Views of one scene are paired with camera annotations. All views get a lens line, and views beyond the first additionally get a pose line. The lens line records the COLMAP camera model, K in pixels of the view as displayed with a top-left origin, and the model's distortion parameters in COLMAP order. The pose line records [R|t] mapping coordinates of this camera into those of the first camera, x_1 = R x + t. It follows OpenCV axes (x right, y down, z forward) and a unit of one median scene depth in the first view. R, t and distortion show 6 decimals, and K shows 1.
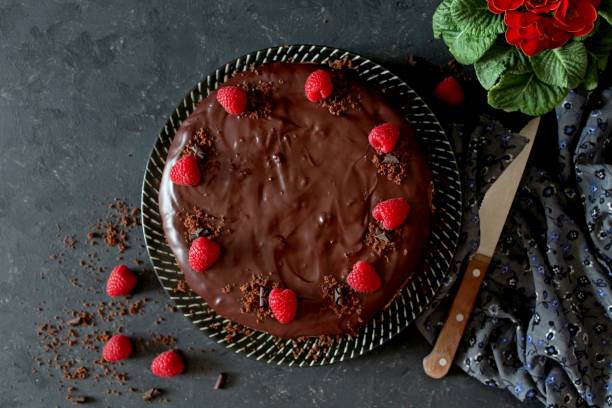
lens RADIAL K [[813.2, 0, 306.0], [0, 813.2, 204.0], [0, 0, 1]] dist [-0.079398, 0.091066]
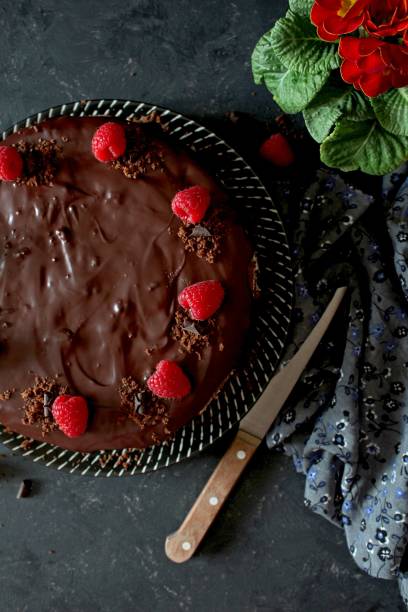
lens RADIAL K [[639.2, 0, 204.0], [0, 639.2, 306.0], [0, 0, 1]] dist [-0.147091, 0.157090]
pose [[0.999500, -0.022852, 0.021862, 0.084165], [0.021605, 0.998215, 0.055676, -0.015468], [-0.023095, -0.055176, 0.998209, 0.336871]]
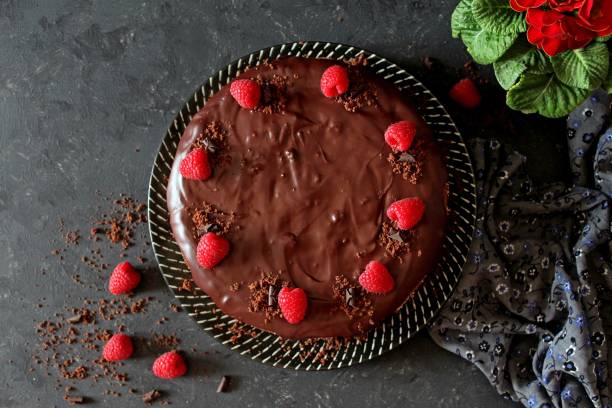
lens RADIAL K [[813.2, 0, 306.0], [0, 813.2, 204.0], [0, 0, 1]] dist [-0.079398, 0.091066]
pose [[0.999623, 0.026203, 0.008173, -0.021205], [-0.025997, 0.999364, -0.024408, 0.024898], [-0.008808, 0.024186, 0.999669, 0.023401]]
